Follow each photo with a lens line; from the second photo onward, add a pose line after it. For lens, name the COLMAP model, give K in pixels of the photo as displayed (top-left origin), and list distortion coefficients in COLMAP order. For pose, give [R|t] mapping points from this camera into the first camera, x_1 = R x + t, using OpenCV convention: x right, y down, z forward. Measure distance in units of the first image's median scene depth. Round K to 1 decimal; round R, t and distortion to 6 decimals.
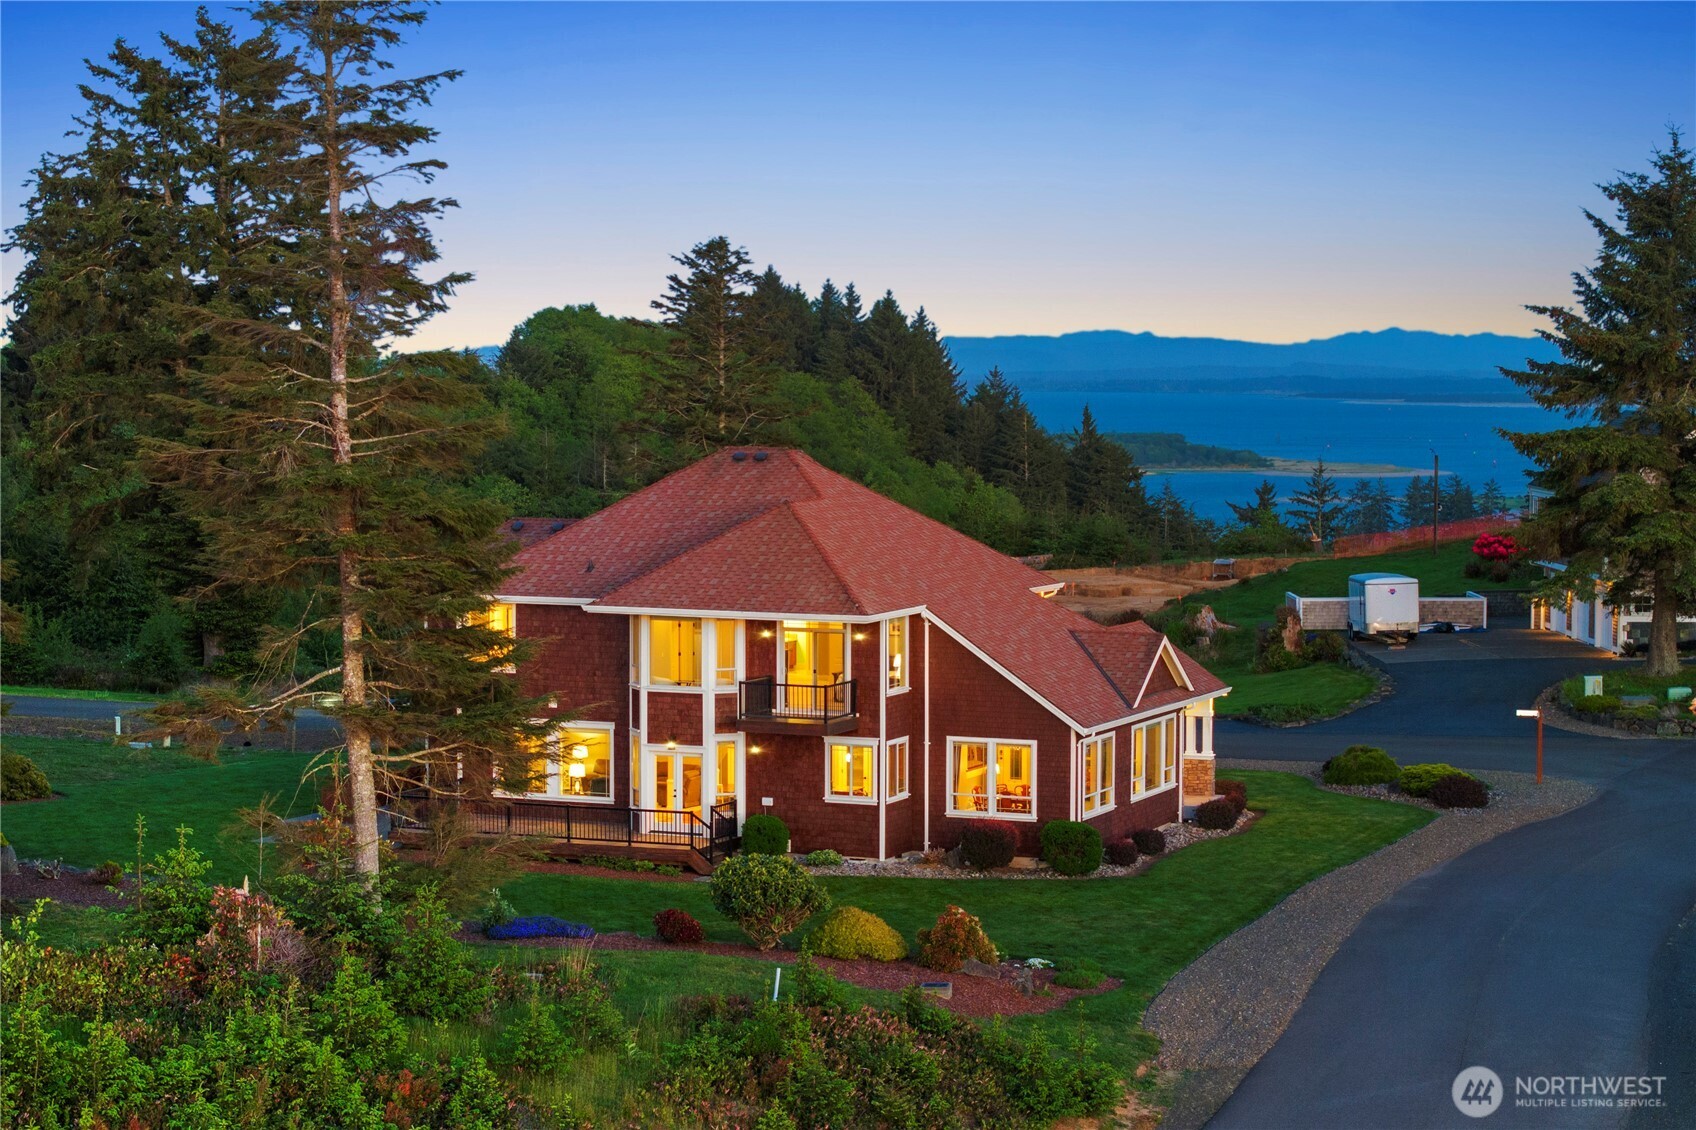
lens RADIAL K [[3514.8, 0, 848.0], [0, 3514.8, 565.0], [0, 0, 1]] dist [-0.084142, 0.062507]
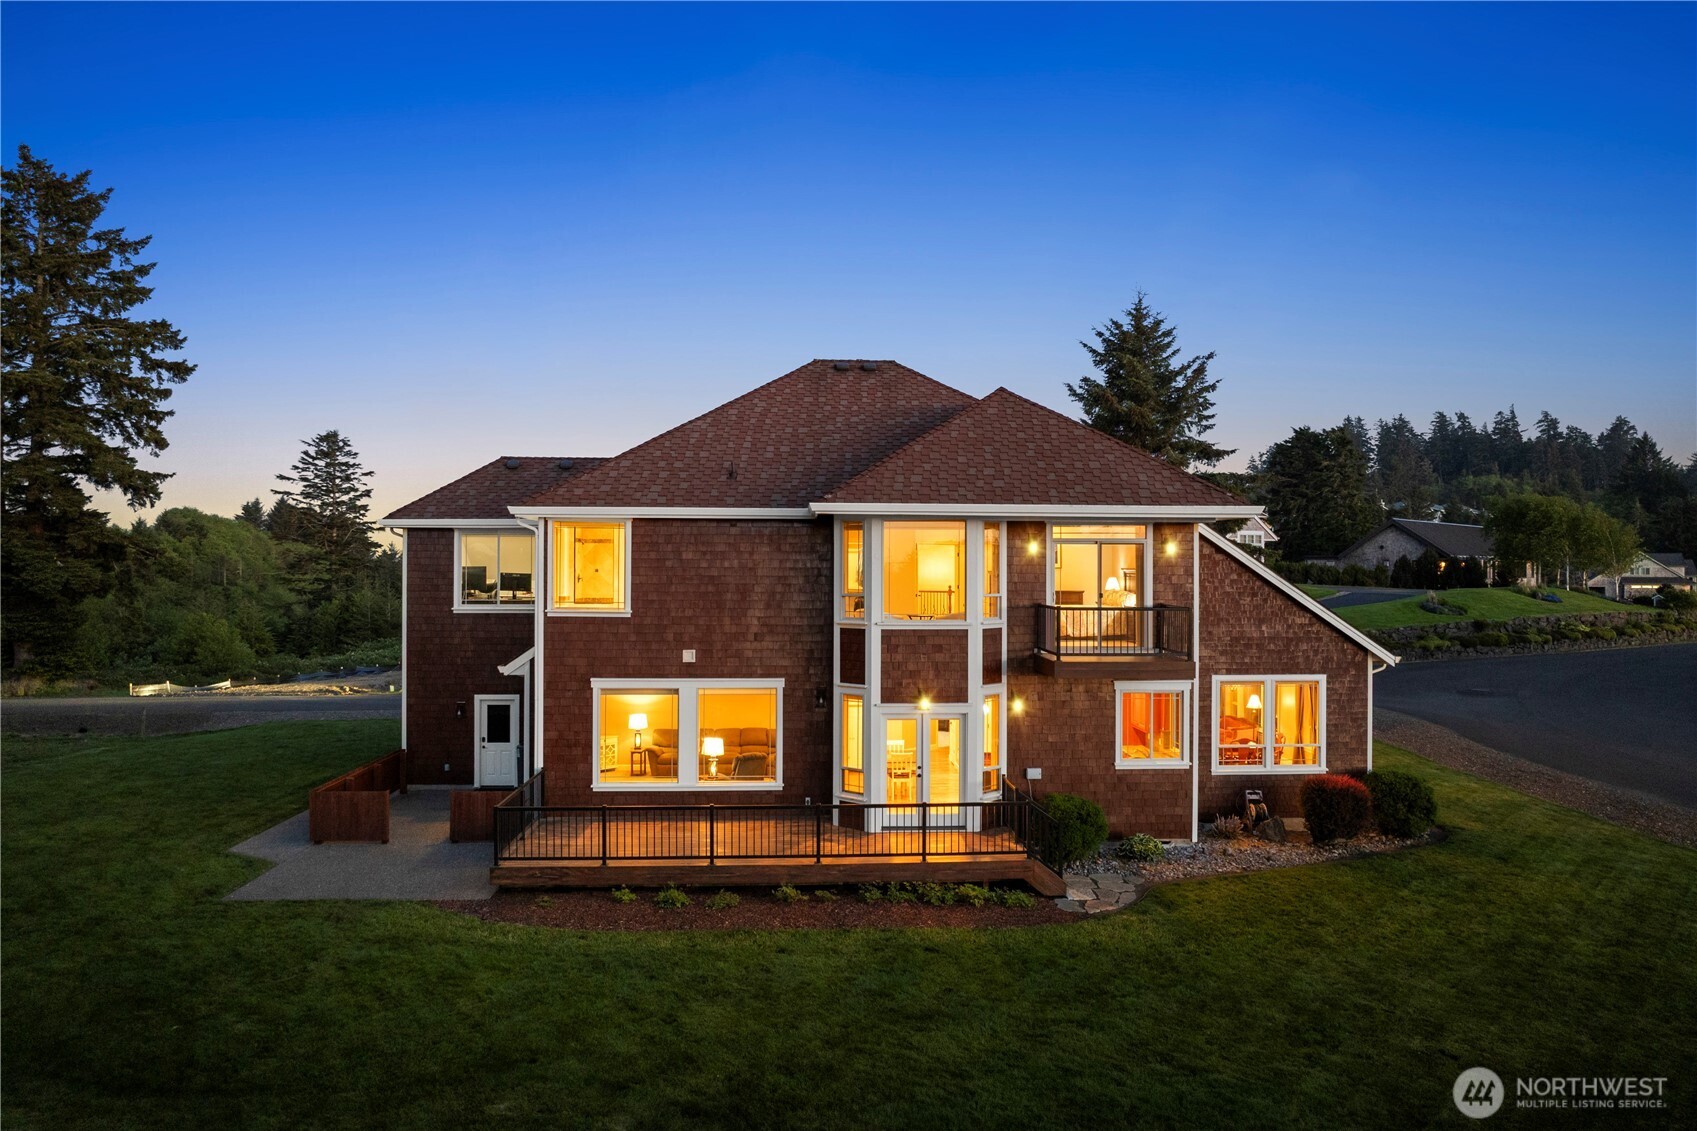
lens RADIAL K [[1171.6, 0, 848.5], [0, 1171.6, 565.5], [0, 0, 1]] dist [-0.041645, 0.000882]
pose [[0.887521, 0.003805, 0.460752, -0.166413], [0.025061, 0.998087, -0.056517, 0.035133], [-0.460086, 0.061707, 0.885727, 0.768751]]
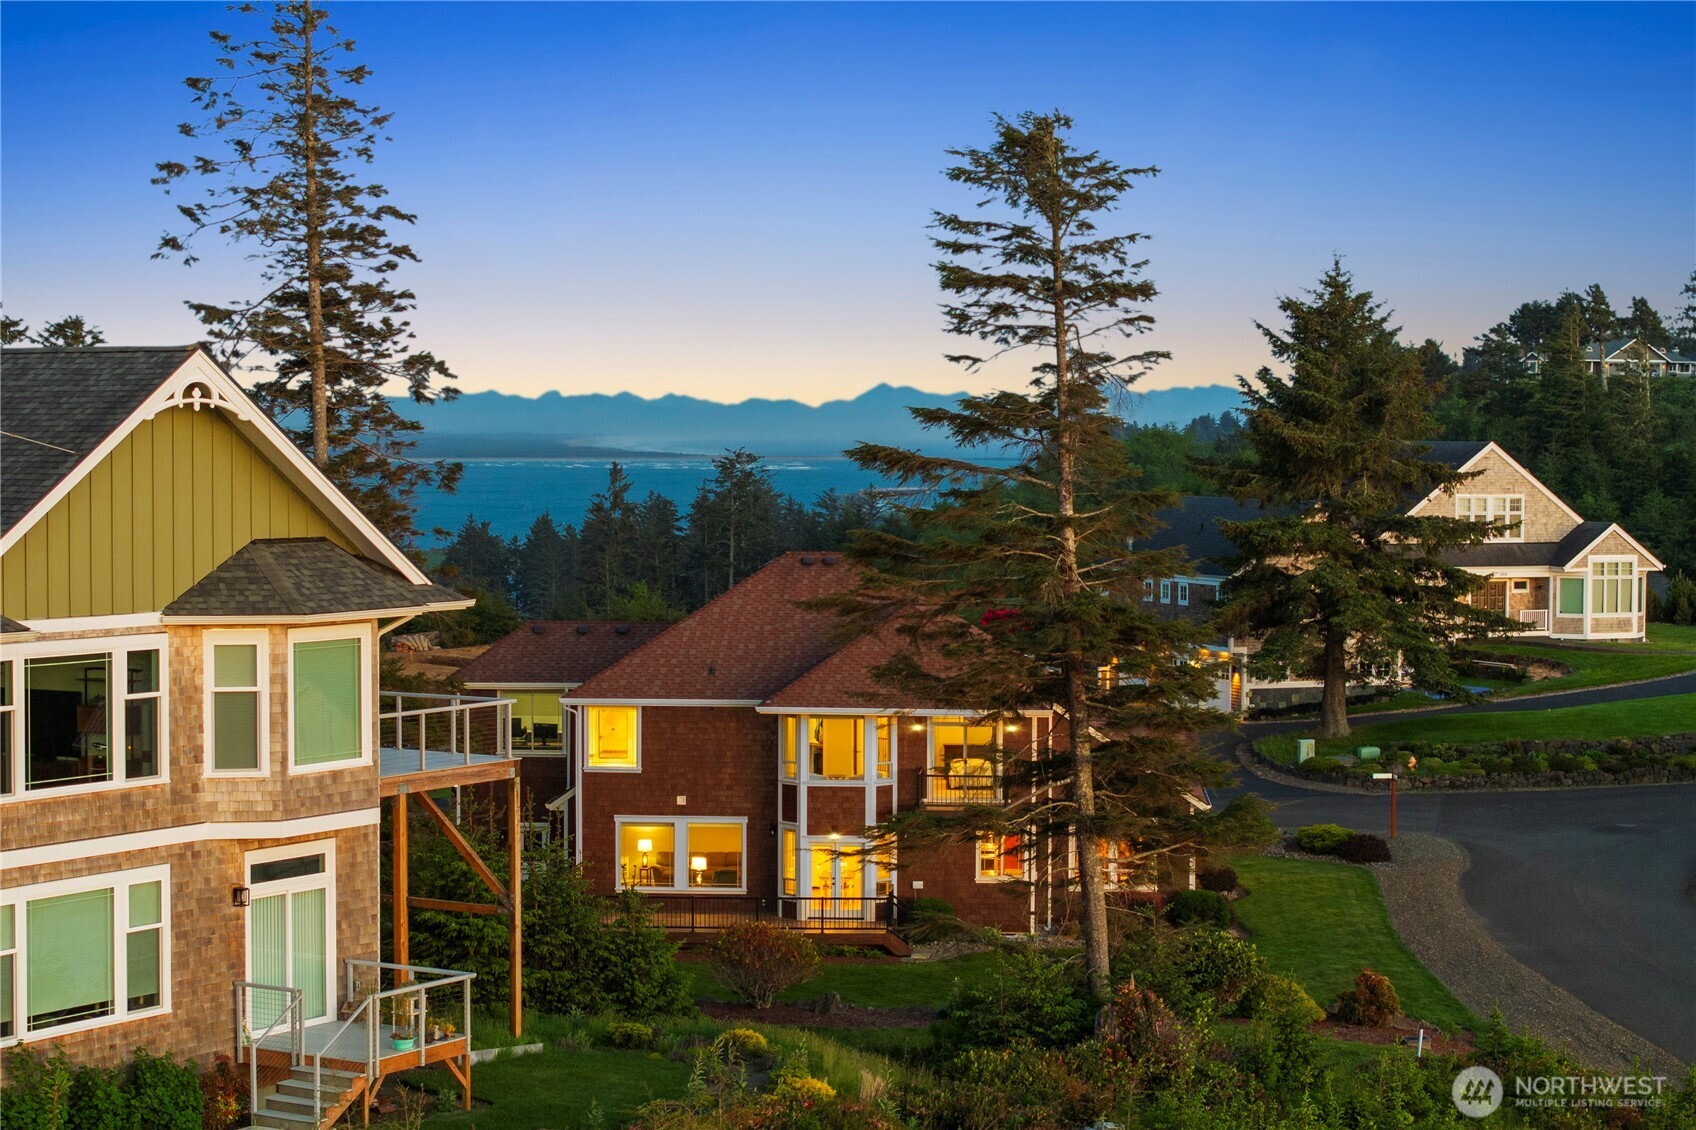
lens RADIAL K [[3514.8, 0, 848.0], [0, 3514.8, 565.0], [0, 0, 1]] dist [-0.084142, 0.062507]
pose [[0.932630, -0.013058, 0.360597, -0.414107], [0.018259, 0.999773, -0.011019, -0.018290], [-0.360371, 0.016861, 0.932657, 0.004522]]
